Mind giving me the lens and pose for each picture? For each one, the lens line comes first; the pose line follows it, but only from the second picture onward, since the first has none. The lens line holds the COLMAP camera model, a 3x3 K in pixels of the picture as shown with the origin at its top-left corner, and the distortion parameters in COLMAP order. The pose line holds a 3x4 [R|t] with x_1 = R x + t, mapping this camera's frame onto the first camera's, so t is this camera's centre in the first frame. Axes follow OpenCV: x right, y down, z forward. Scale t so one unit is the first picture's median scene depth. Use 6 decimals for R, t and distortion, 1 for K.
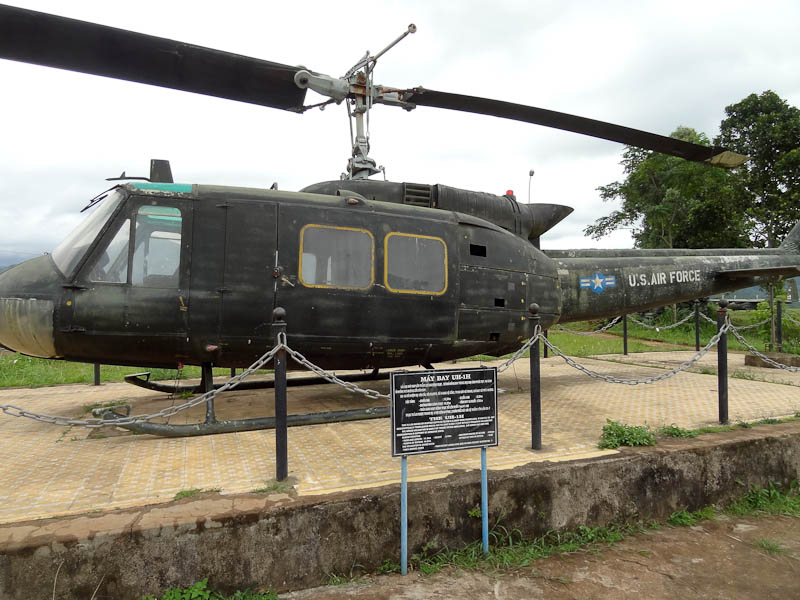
lens RADIAL K [[561.9, 0, 398.4], [0, 561.9, 299.5], [0, 0, 1]] dist [-0.001242, 0.006193]
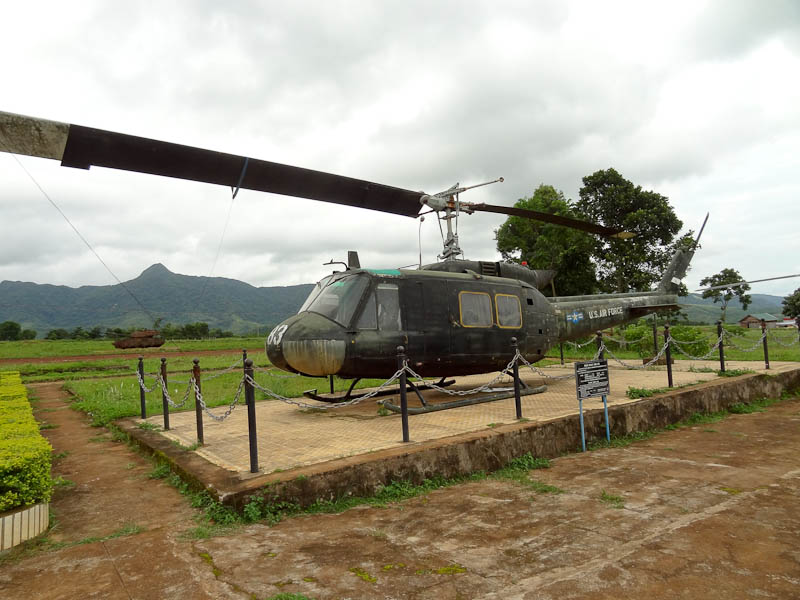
lens RADIAL K [[561.9, 0, 400.8], [0, 561.9, 299.2], [0, 0, 1]] dist [-0.001242, 0.006193]
pose [[0.965255, -0.026367, 0.259977, -0.715914], [0.041302, 0.997785, -0.052150, -0.022314], [-0.258026, 0.061075, 0.964206, -0.580930]]
